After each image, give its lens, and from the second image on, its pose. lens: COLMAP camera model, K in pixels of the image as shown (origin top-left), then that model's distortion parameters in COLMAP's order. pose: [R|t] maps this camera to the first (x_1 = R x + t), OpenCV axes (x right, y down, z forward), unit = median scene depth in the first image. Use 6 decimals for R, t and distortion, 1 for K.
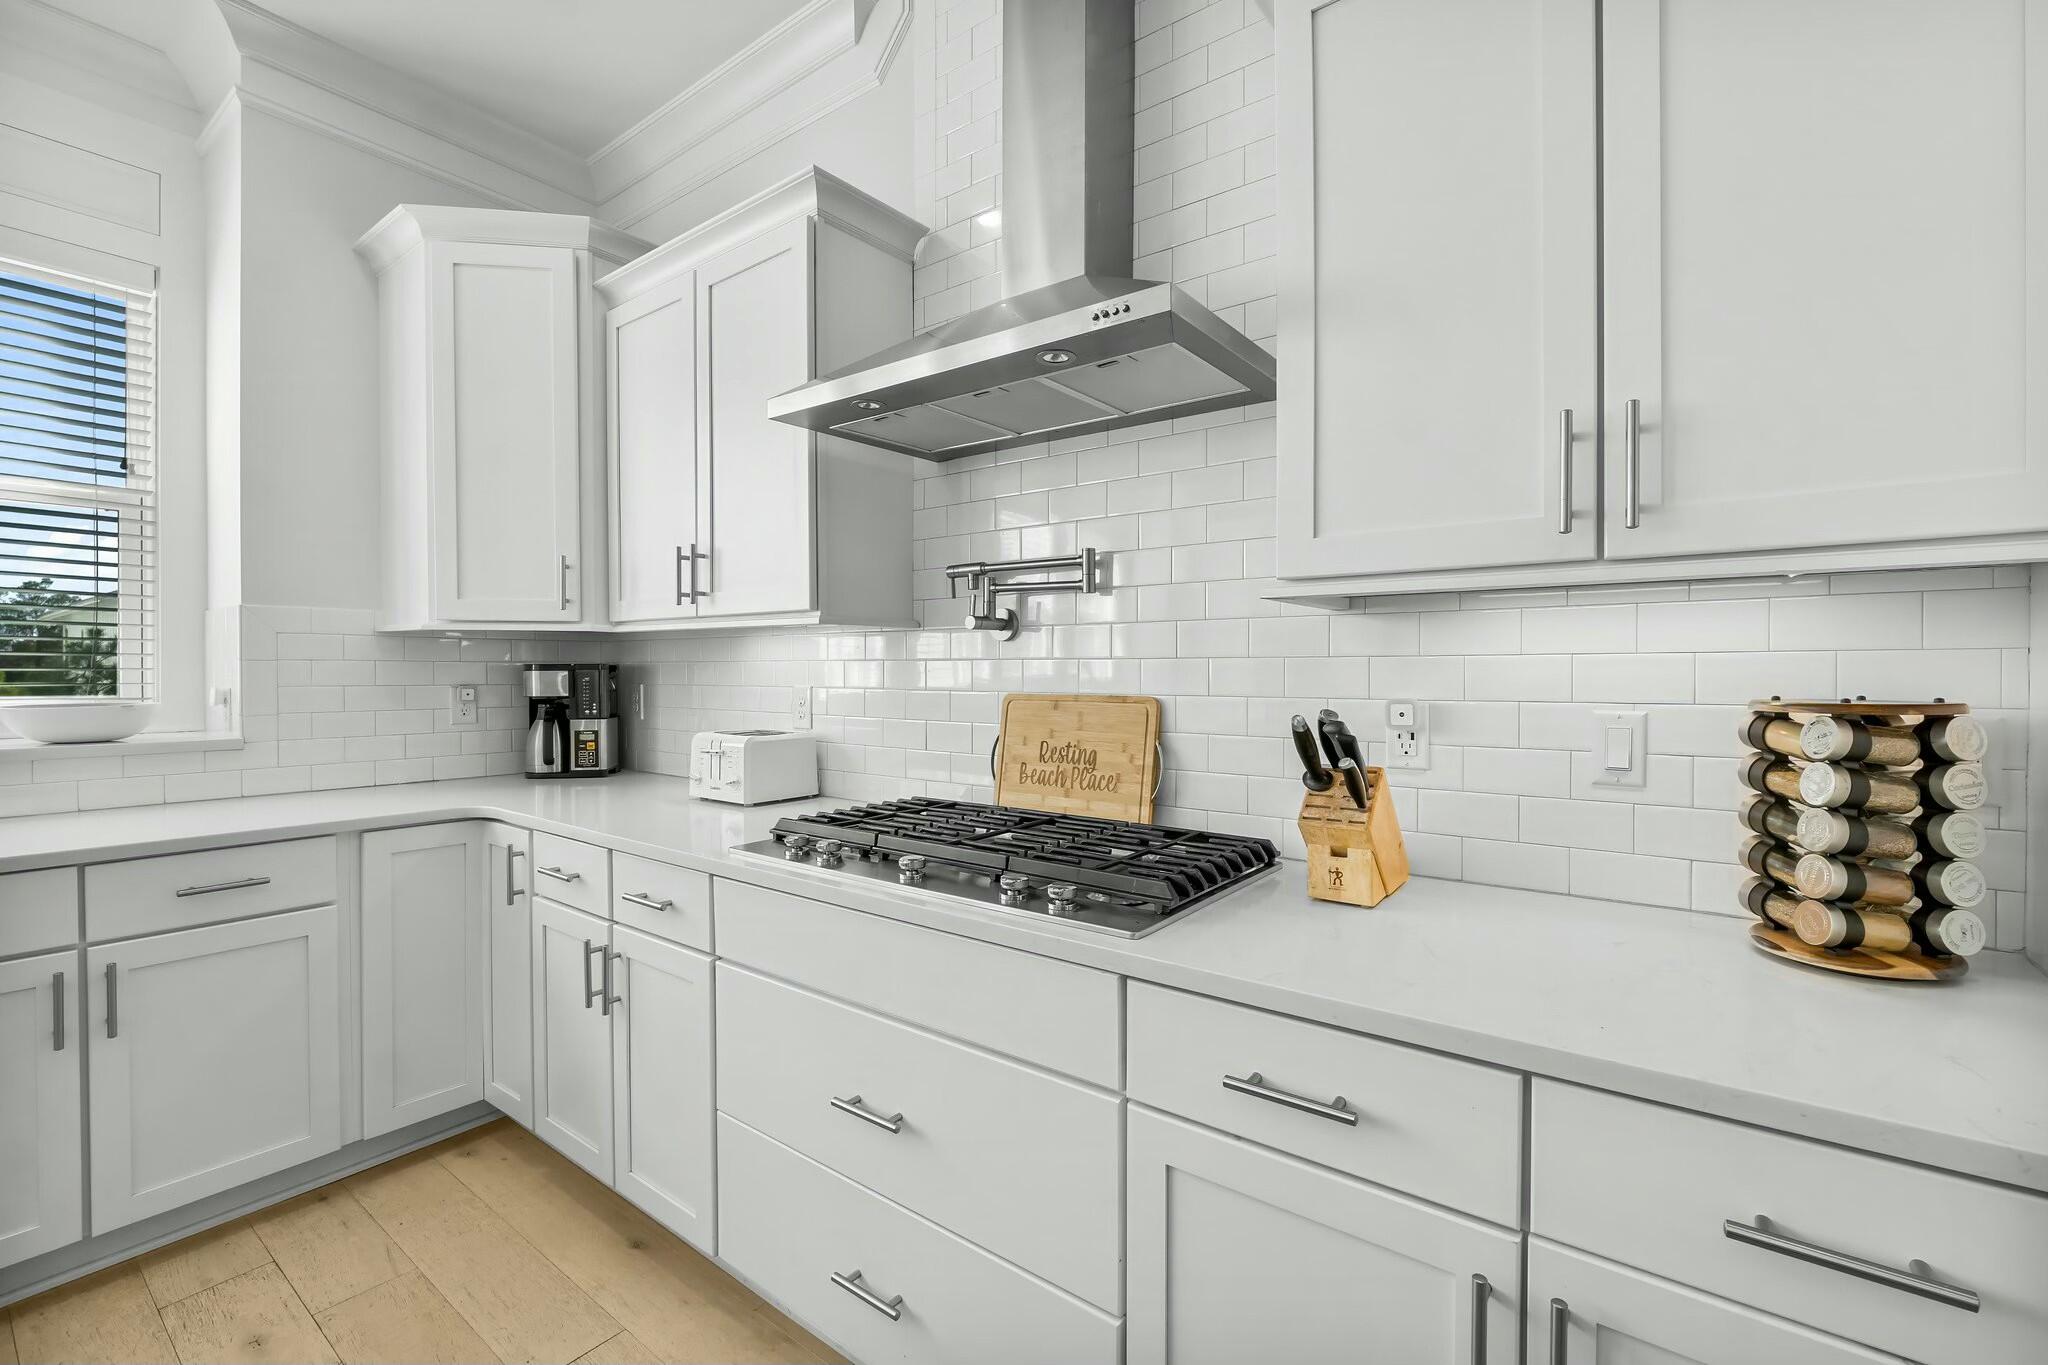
lens RADIAL K [[860.2, 0, 1027.7], [0, 860.2, 675.7], [0, 0, 1]] dist [-0.007709, 0.001083]
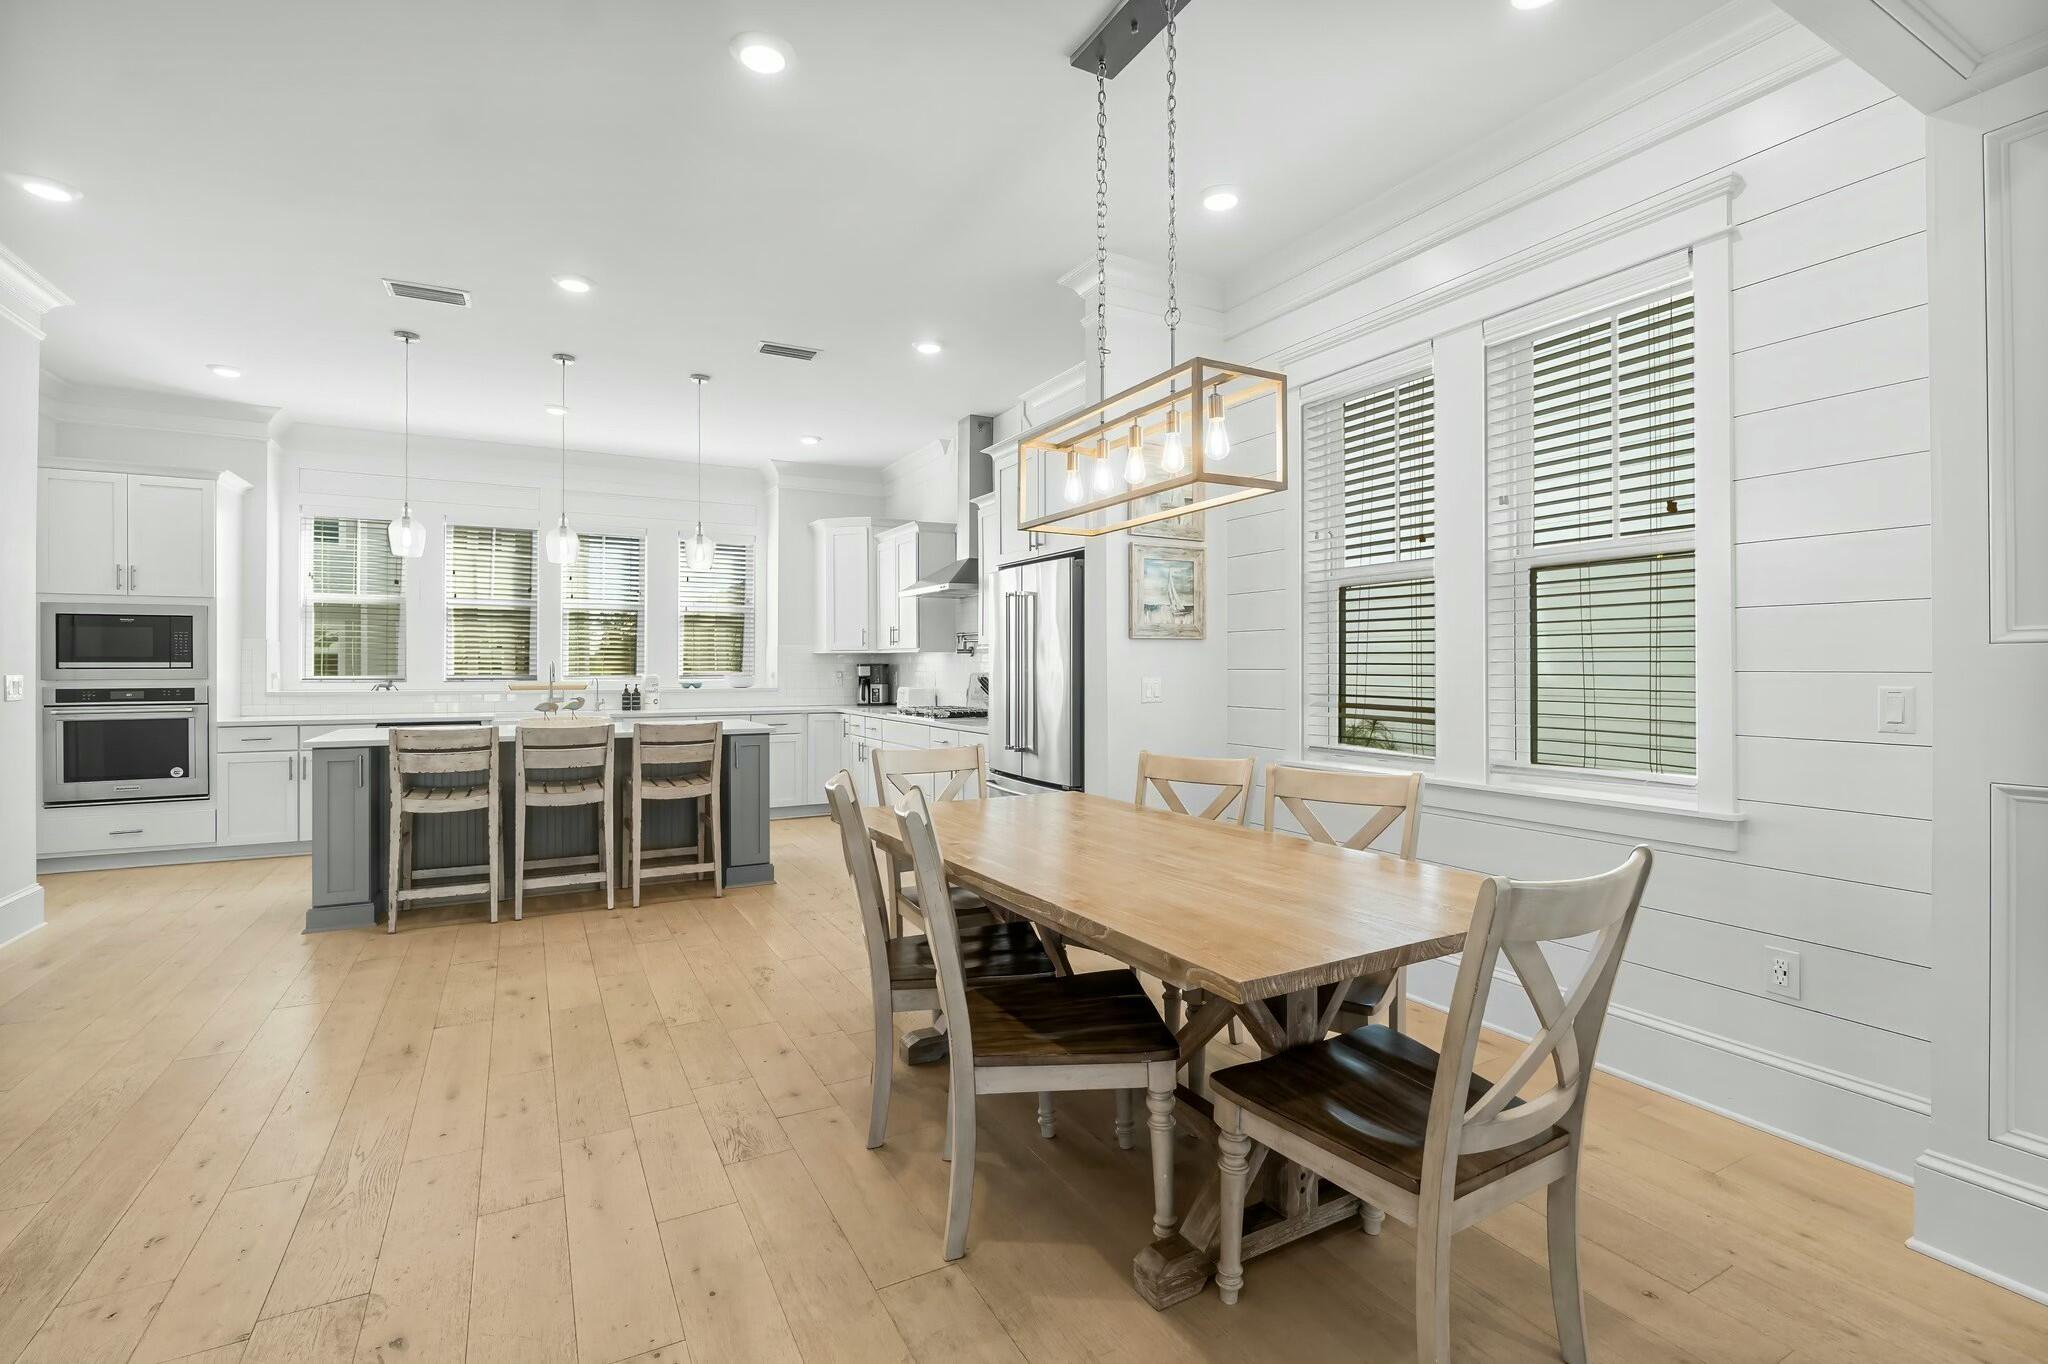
lens RADIAL K [[935.2, 0, 1031.4], [0, 935.2, 670.0], [0, 0, 1]] dist [0.000416, -0.000713]
pose [[0.912145, 0.001949, -0.409862, 1.423884], [-0.006507, 0.999932, -0.009726, 0.038737], [0.409815, 0.011539, 0.912096, -1.858136]]
